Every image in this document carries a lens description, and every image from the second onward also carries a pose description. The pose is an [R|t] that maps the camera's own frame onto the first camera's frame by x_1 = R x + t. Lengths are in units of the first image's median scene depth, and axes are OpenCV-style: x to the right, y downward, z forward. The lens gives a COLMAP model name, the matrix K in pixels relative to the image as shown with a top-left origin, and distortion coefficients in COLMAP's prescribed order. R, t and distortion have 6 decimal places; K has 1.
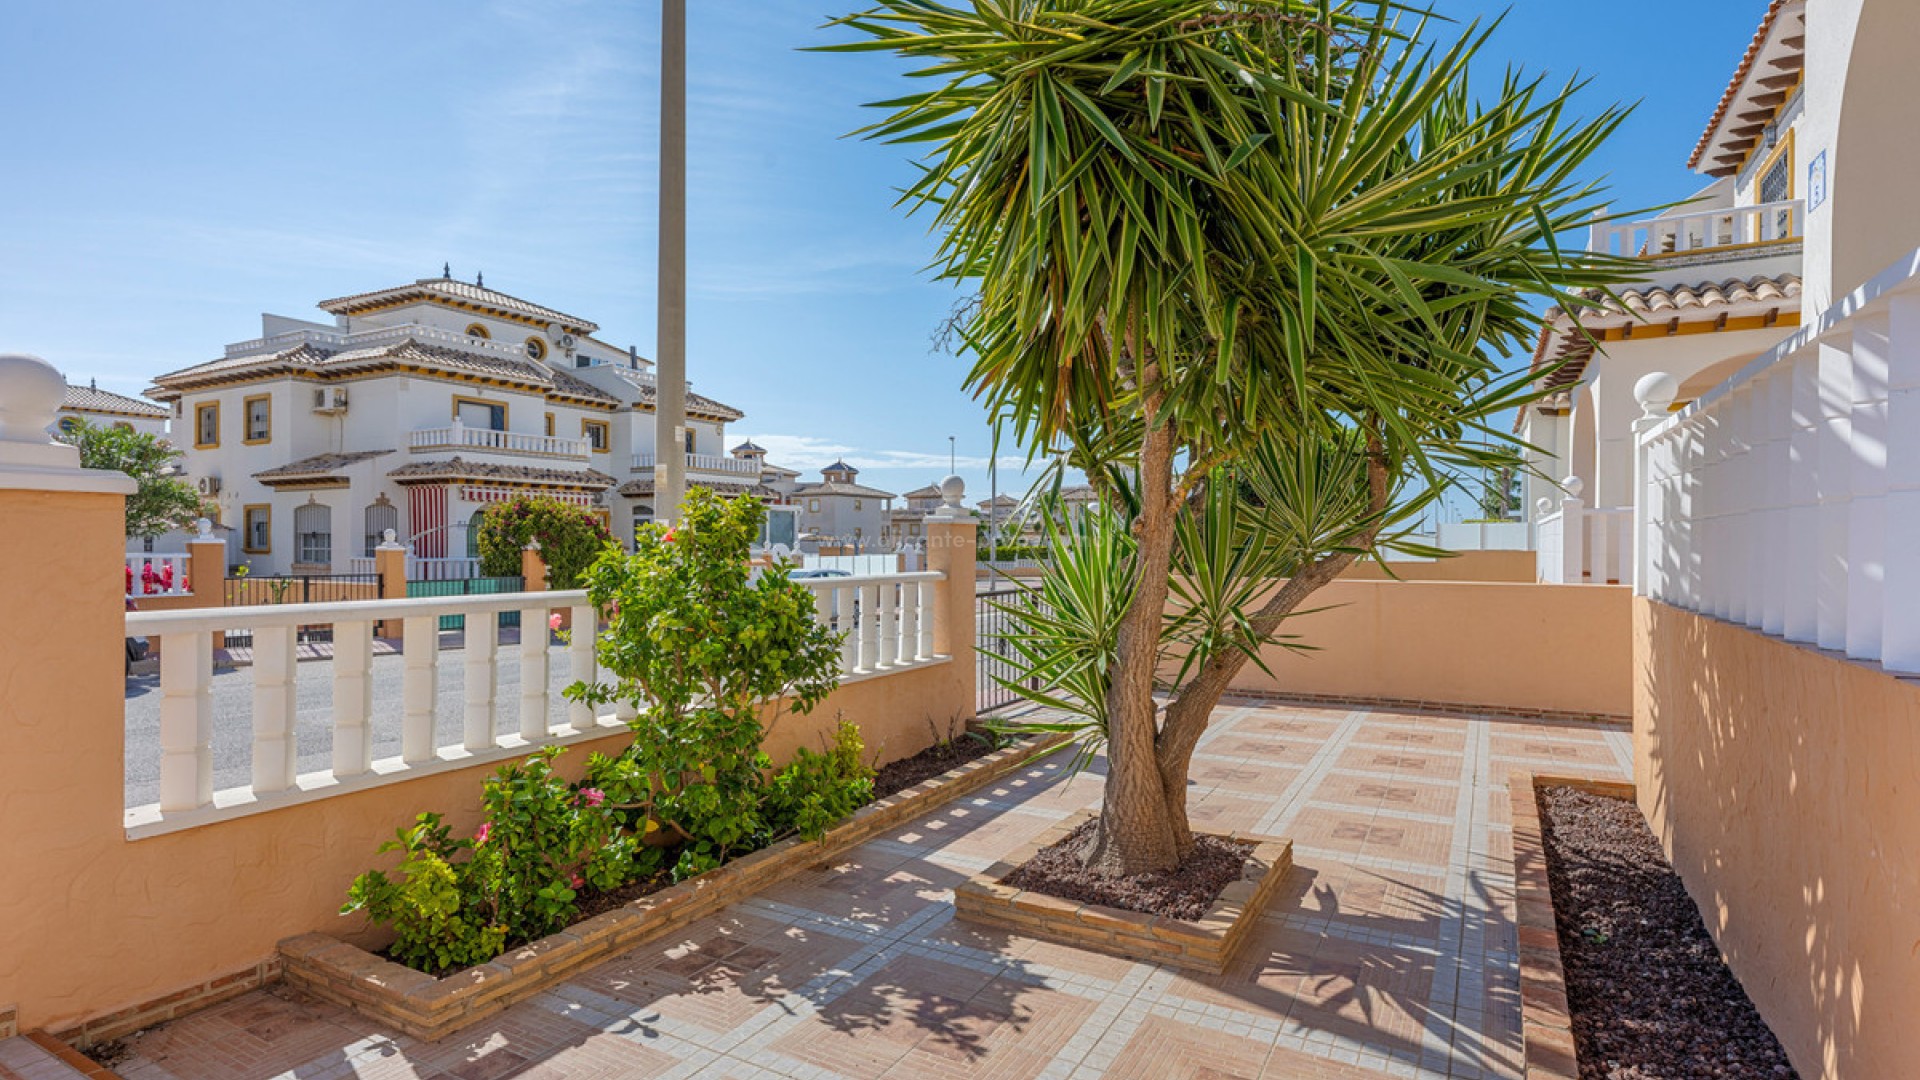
lens RADIAL K [[945.8, 0, 959.9], [0, 945.8, 546.4], [0, 0, 1]] dist [-0.000759, -0.001173]
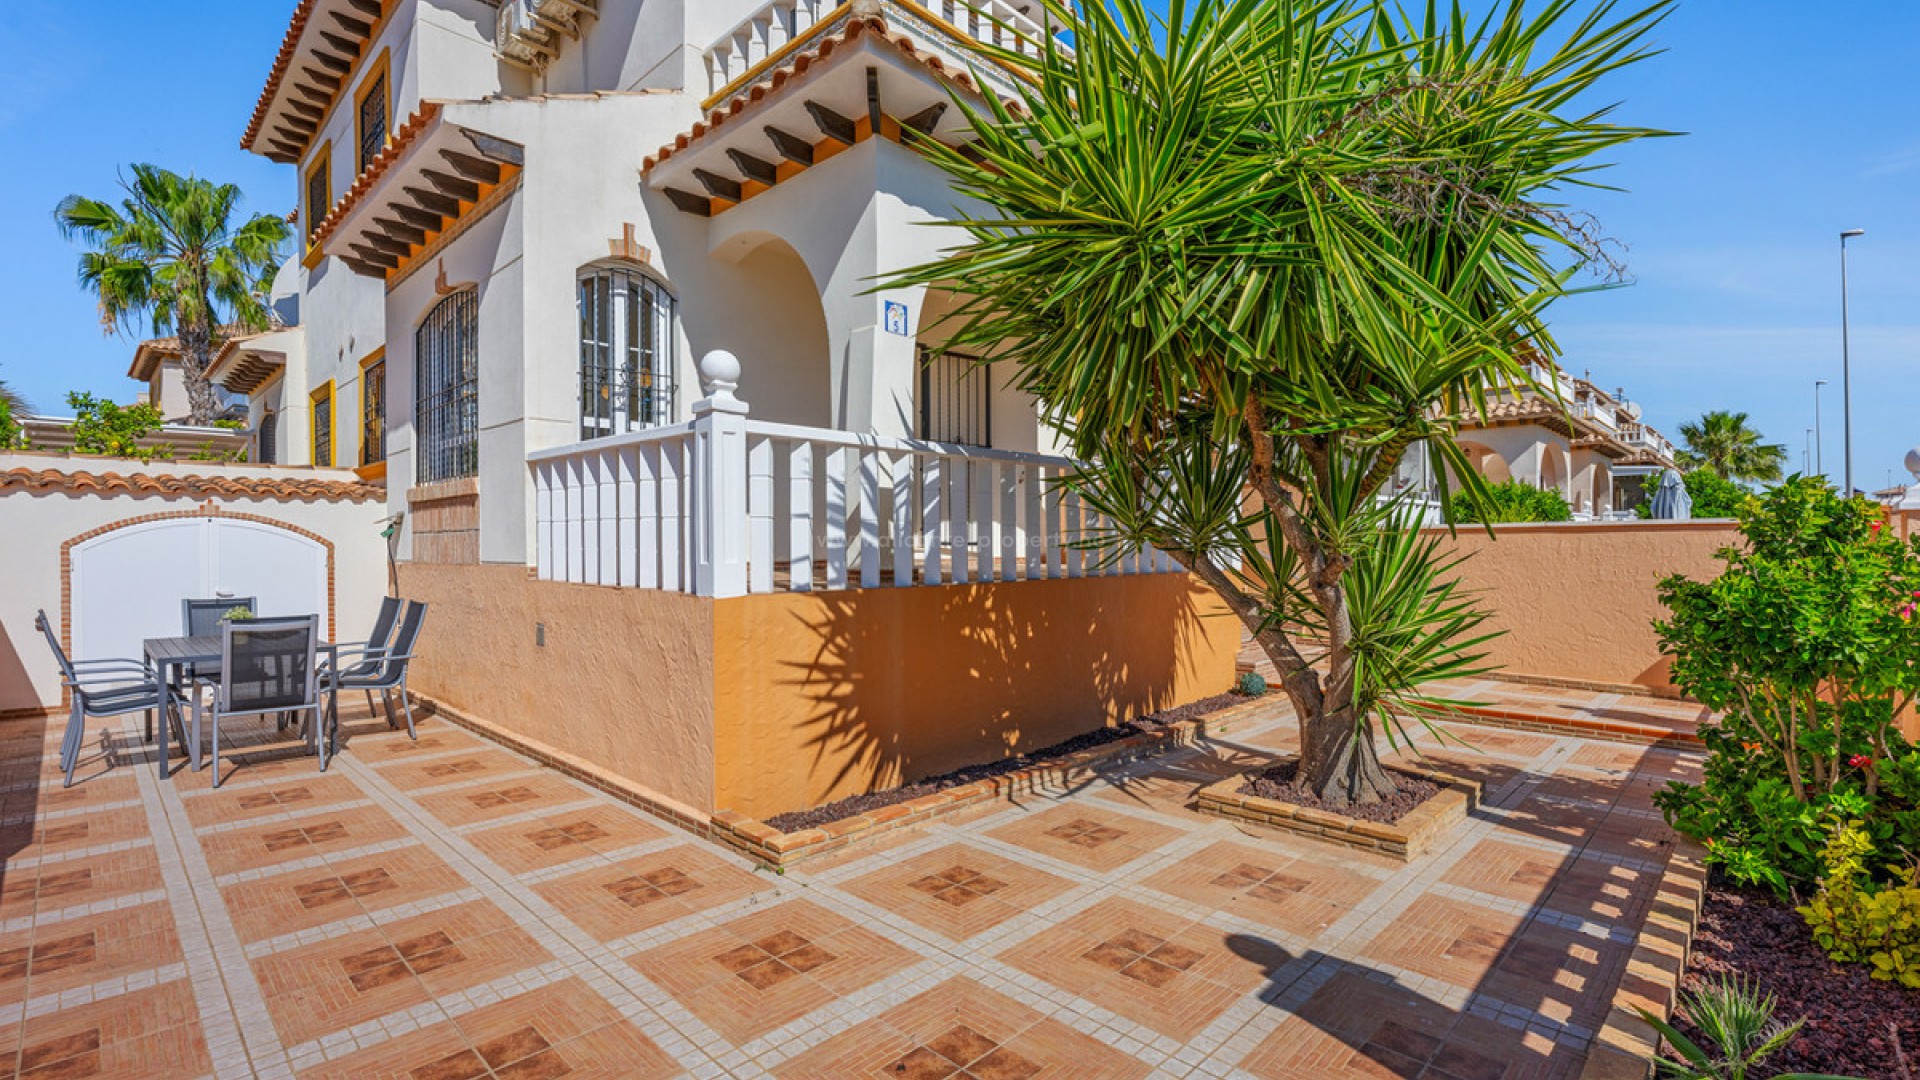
lens RADIAL K [[857.1, 0, 962.6], [0, 857.1, 545.0], [0, 0, 1]] dist [-0.002512, 0.001968]
pose [[-0.965479, 0.006660, 0.260396, 0.058761], [0.006265, 0.999978, -0.002345, 0.001143], [-0.260406, -0.000632, -0.965499, 0.345245]]
